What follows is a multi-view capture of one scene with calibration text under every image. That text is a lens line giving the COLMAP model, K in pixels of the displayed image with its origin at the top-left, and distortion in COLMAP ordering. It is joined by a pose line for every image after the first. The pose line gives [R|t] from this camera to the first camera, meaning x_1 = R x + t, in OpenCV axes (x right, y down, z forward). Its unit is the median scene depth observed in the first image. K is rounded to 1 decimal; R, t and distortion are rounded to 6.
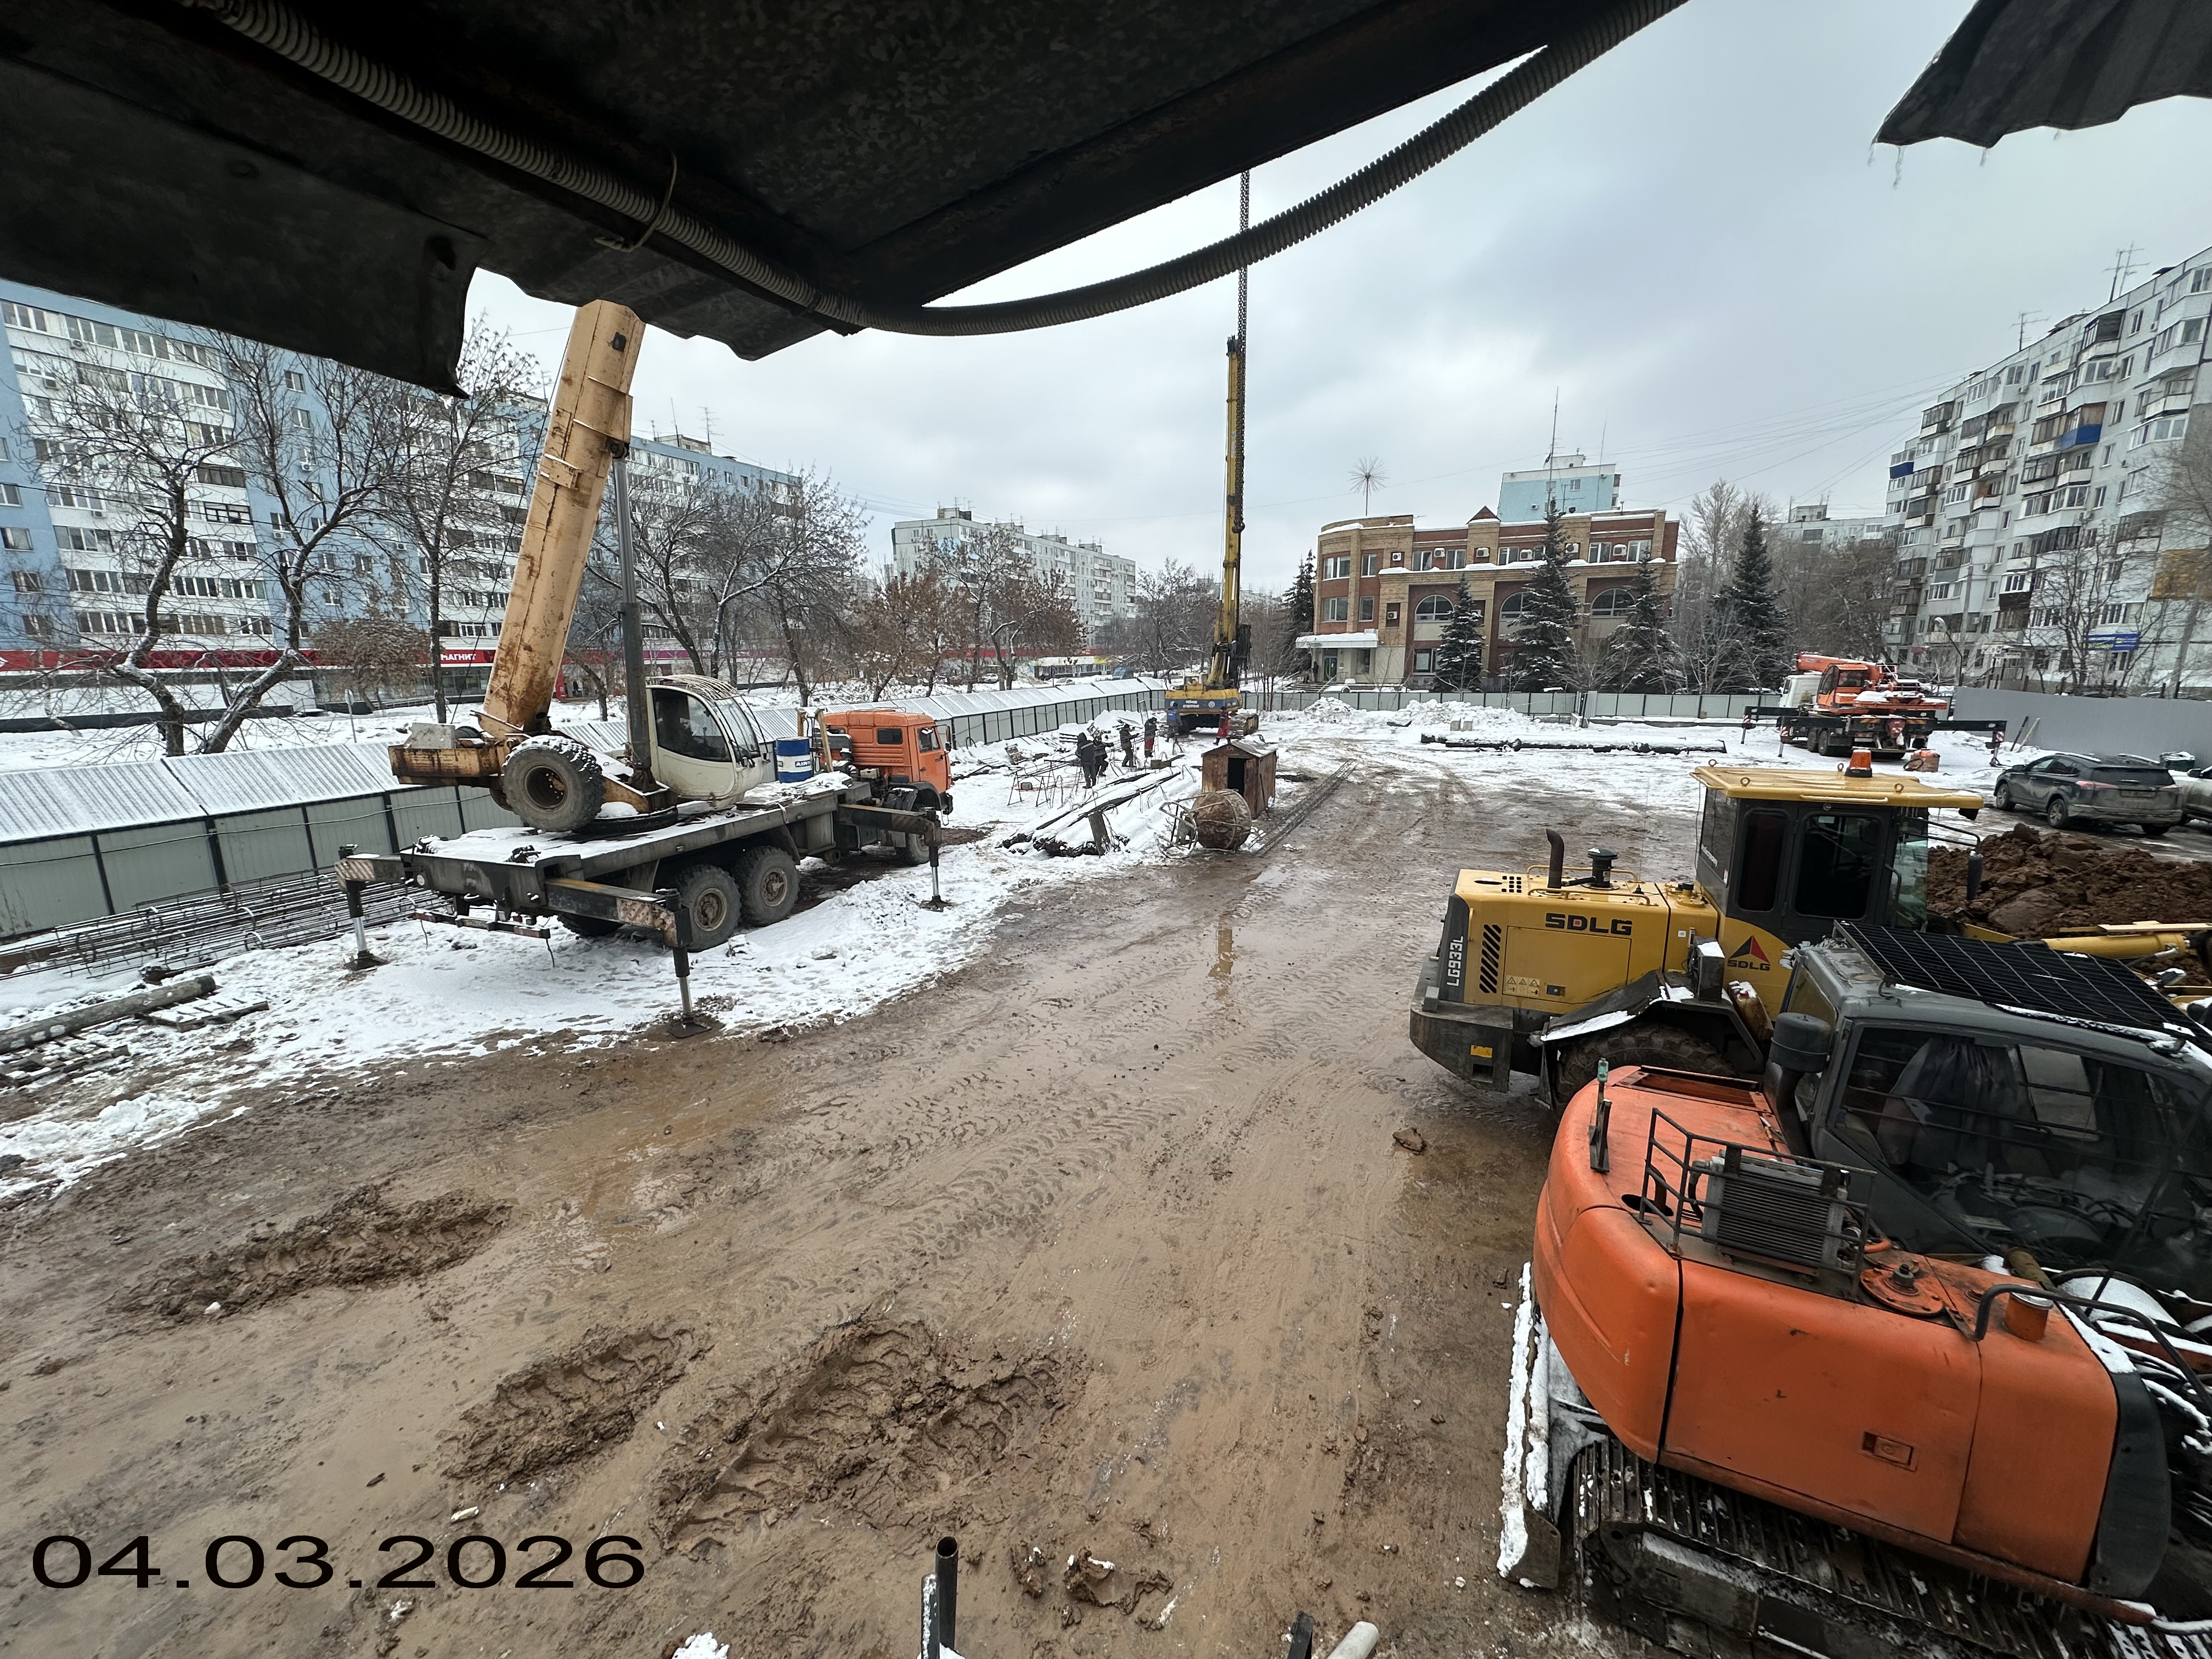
lens RADIAL K [[870.4, 0, 1090.3], [0, 870.4, 830.9], [0, 0, 1]] dist [-0.008526, -0.000685]
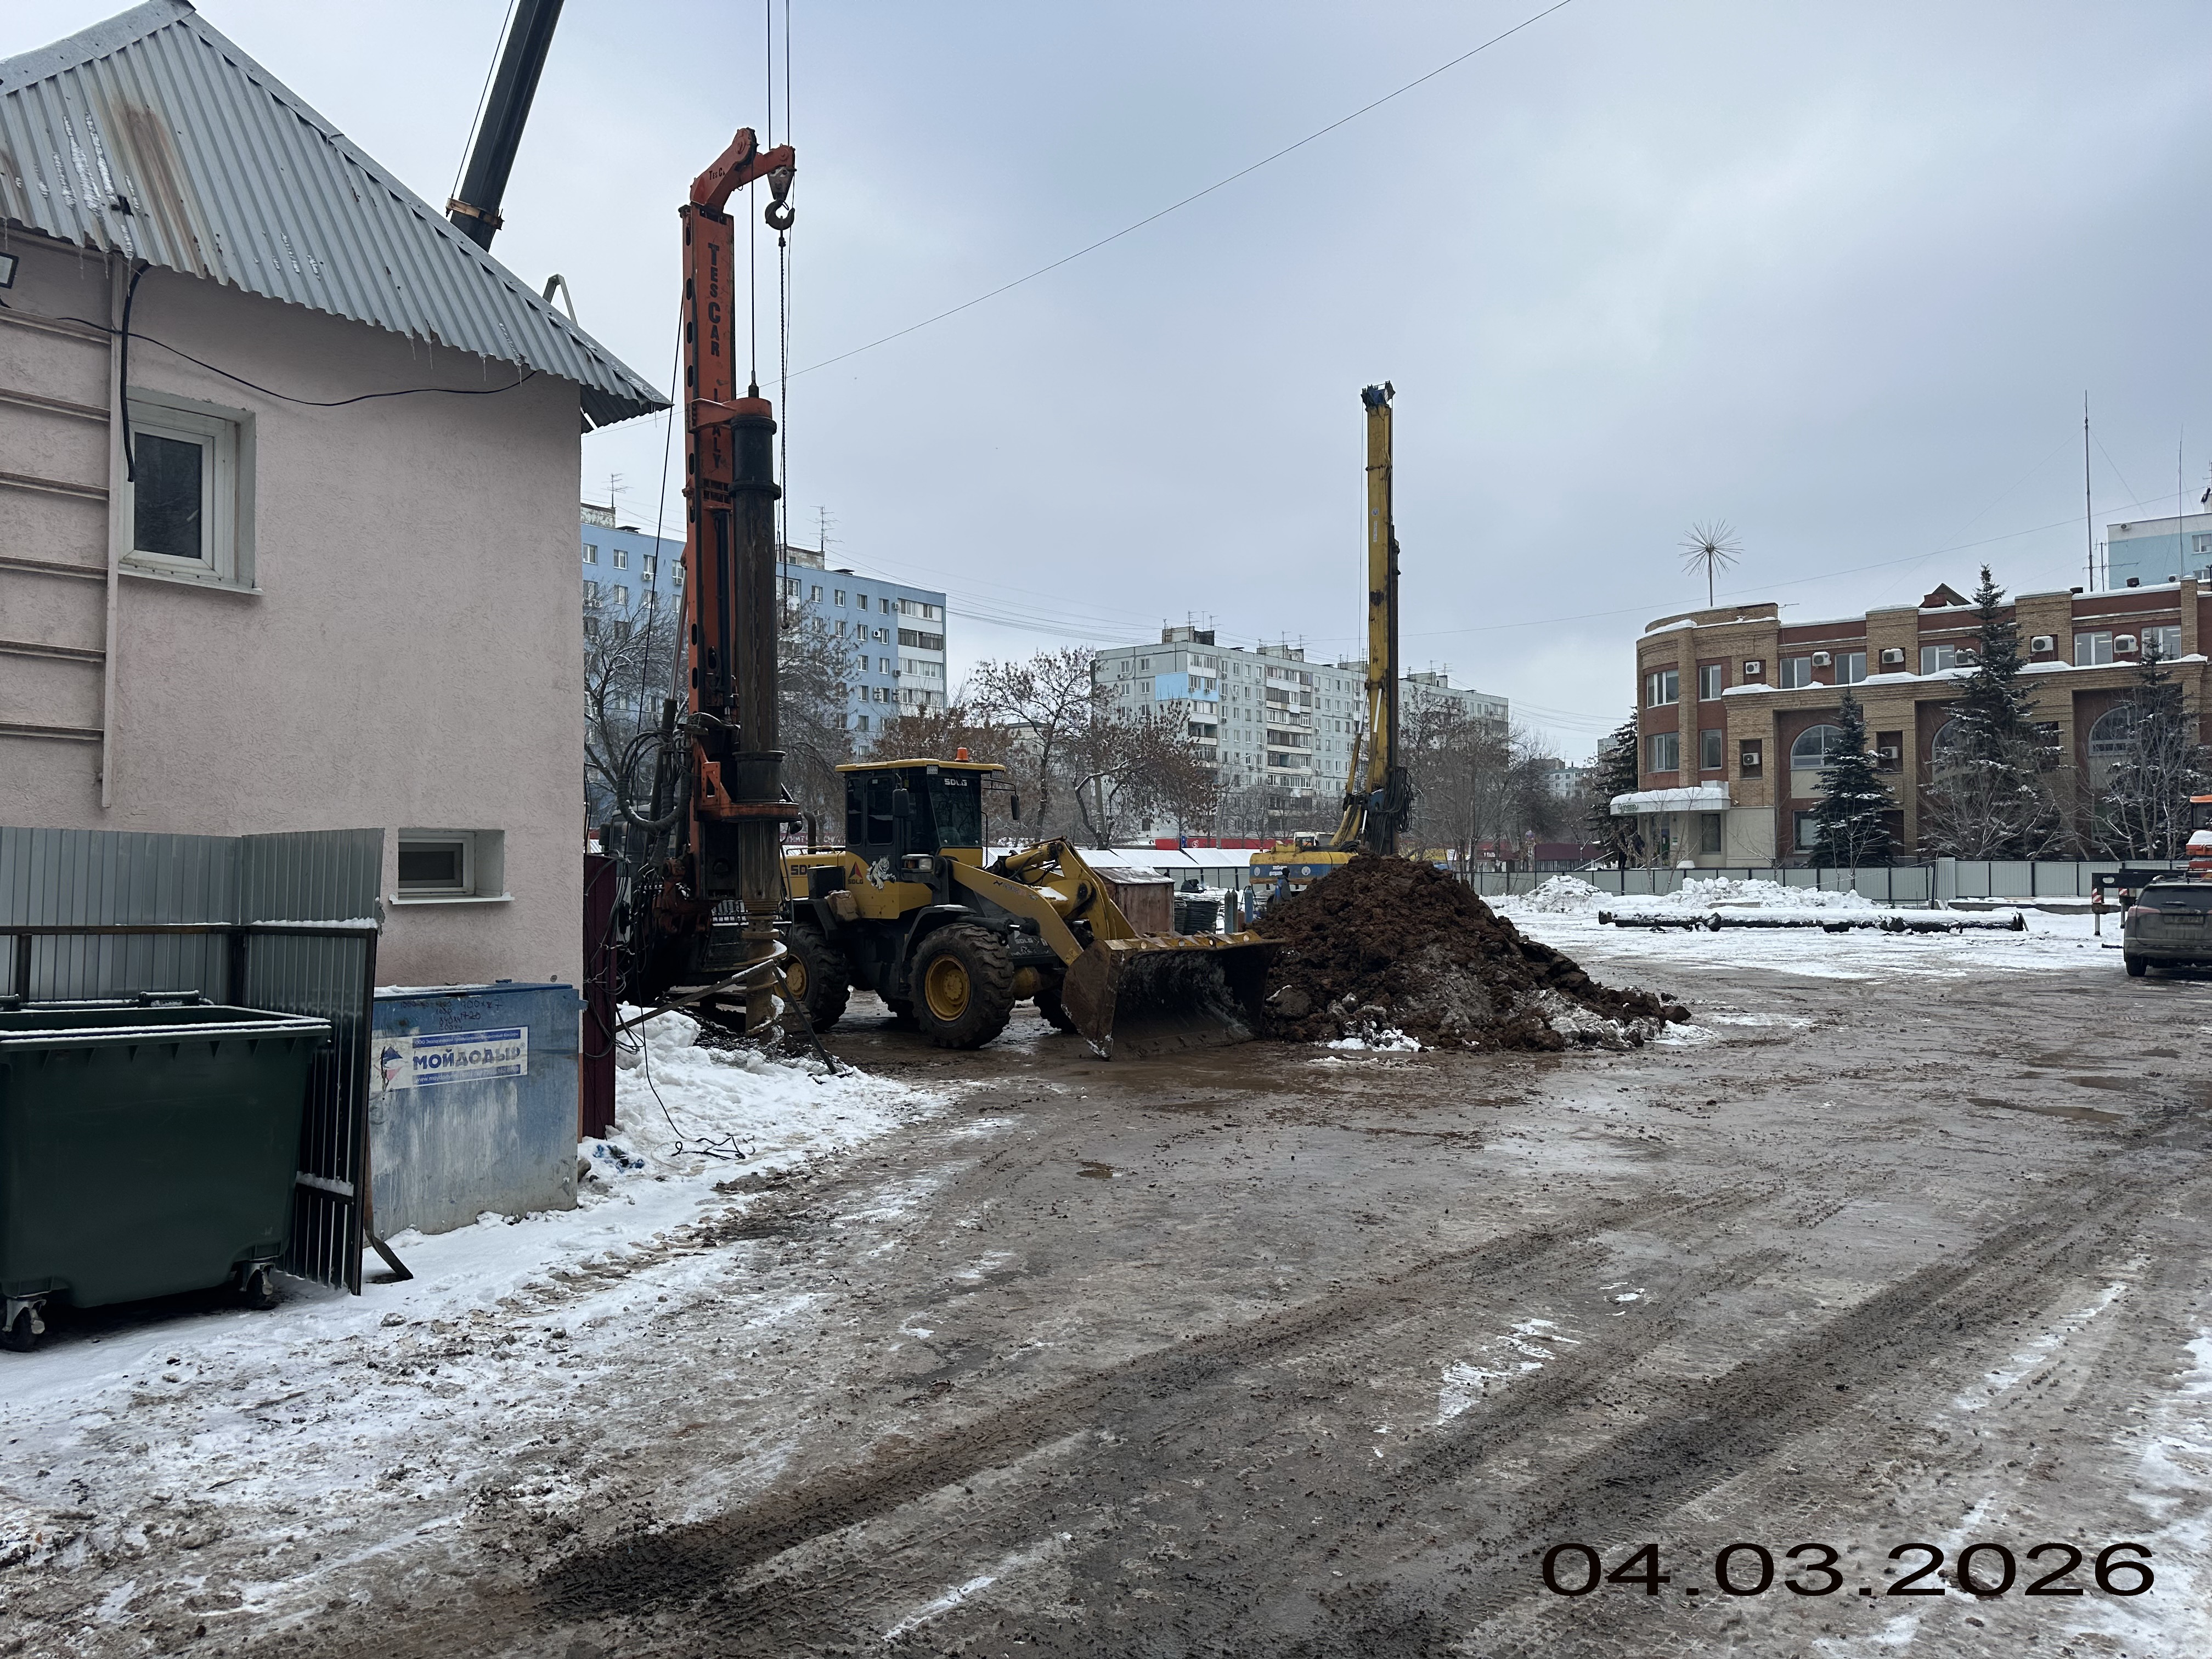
lens RADIAL K [[1522.8, 0, 1101.0], [0, 1522.8, 834.8], [0, 0, 1]] dist [0.003679, -0.007446]
pose [[0.960654, -0.001613, -0.277743, 0.211385], [-0.059650, 0.975452, -0.211981, 0.063658], [0.271267, 0.220208, 0.936975, -0.132240]]
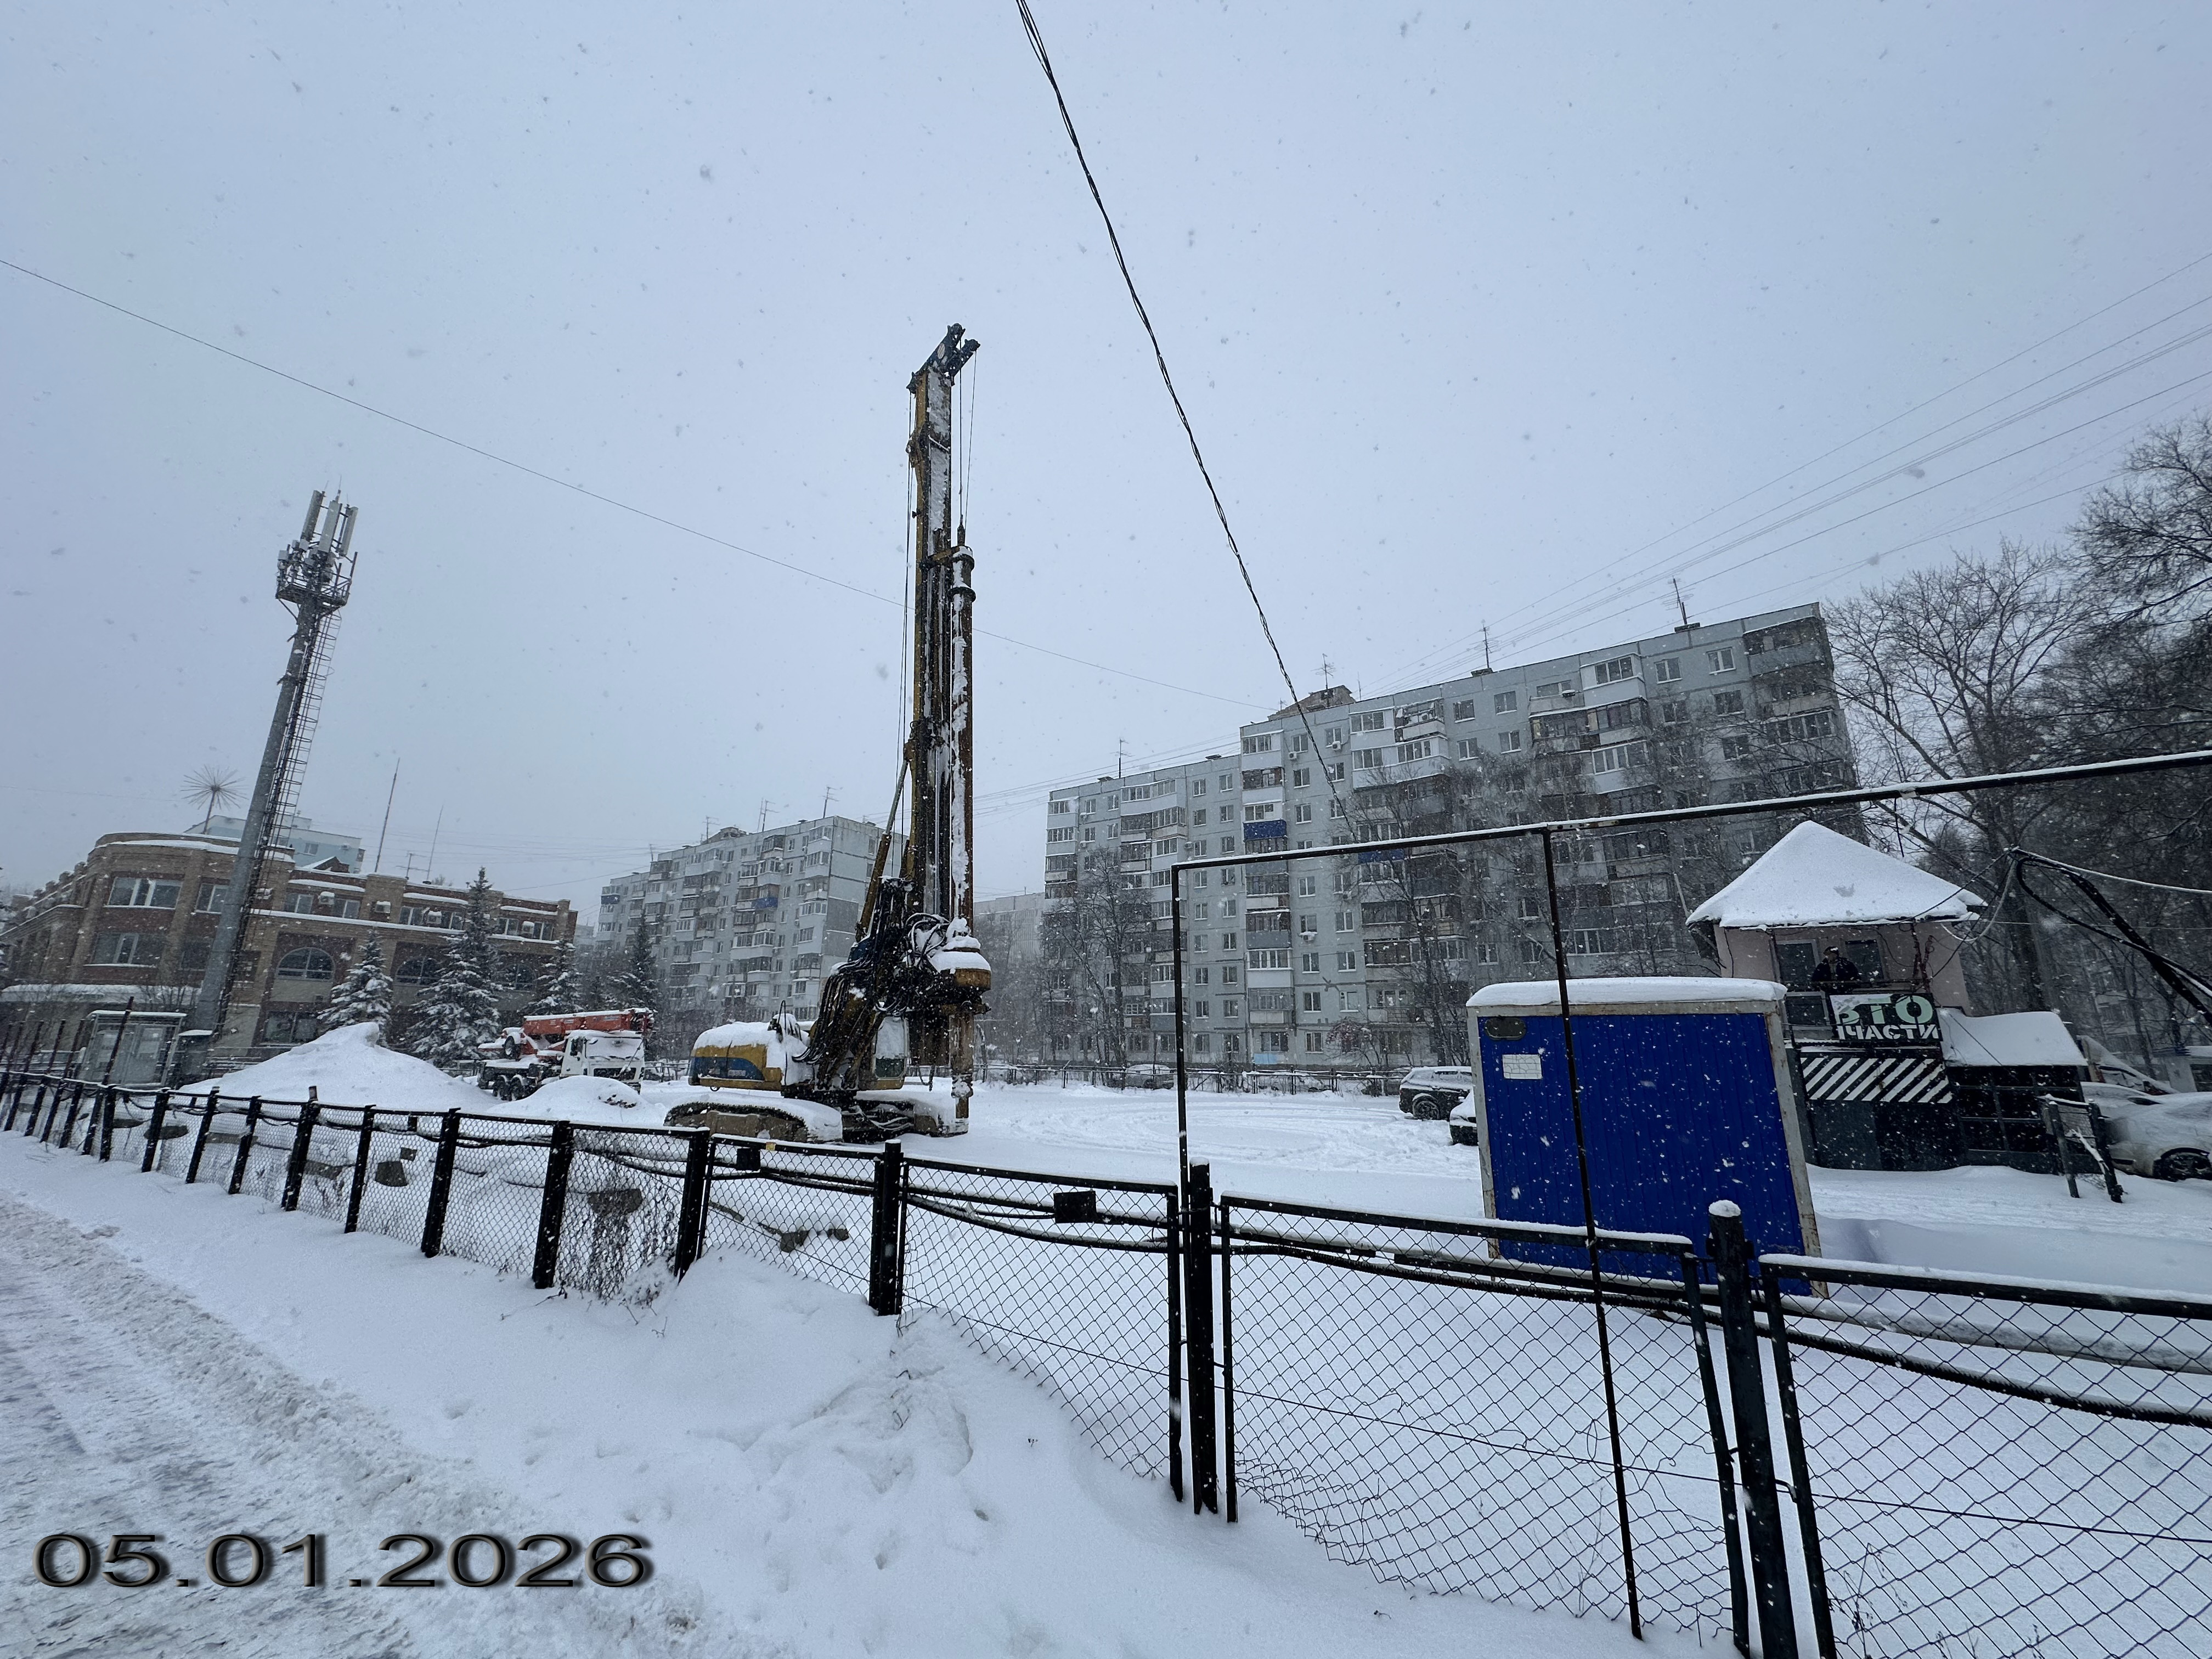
lens RADIAL K [[870.4, 0, 1110.0], [0, 870.4, 833.5], [0, 0, 1]] dist [-0.008526, -0.000685]
pose [[0.164921, 0.255340, 0.952682, -0.286681], [0.190760, 0.939413, -0.284806, 0.002930], [-0.967684, 0.228704, 0.106220, 0.161408]]
